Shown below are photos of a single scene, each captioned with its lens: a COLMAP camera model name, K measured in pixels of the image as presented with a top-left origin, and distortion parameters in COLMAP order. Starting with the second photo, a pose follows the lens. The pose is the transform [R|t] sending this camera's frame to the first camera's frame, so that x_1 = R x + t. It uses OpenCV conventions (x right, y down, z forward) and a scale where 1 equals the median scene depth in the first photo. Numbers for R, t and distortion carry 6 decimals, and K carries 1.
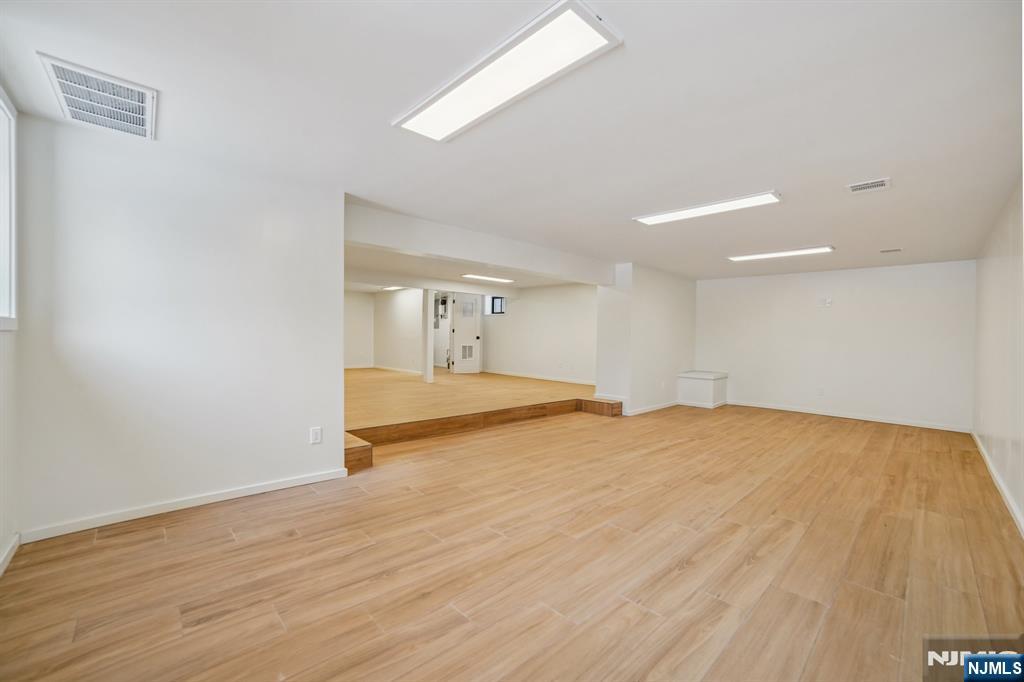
lens RADIAL K [[424.5, 0, 514.7], [0, 424.5, 351.9], [0, 0, 1]] dist [-0.041924, 0.000483]
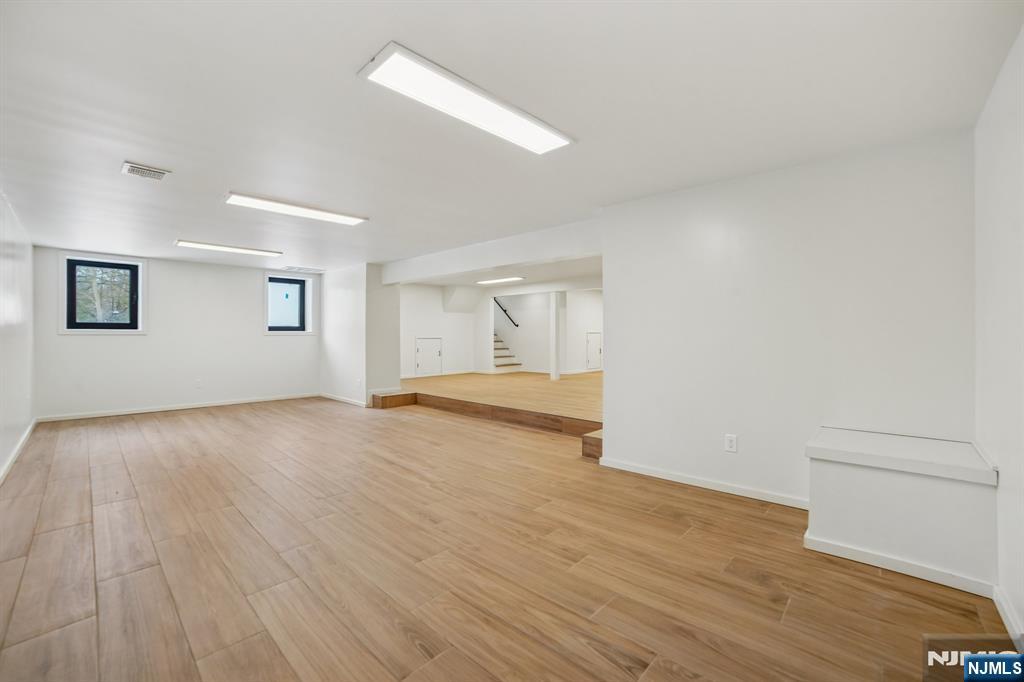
lens RADIAL K [[445.3, 0, 512.0], [0, 445.3, 341.0], [0, 0, 1]] dist [-0.001261, 0.000052]
pose [[0.021764, -0.014980, -0.999651, 1.001881], [-0.038830, 0.999121, -0.015817, -0.004858], [0.999009, 0.039161, 0.021163, 0.962818]]
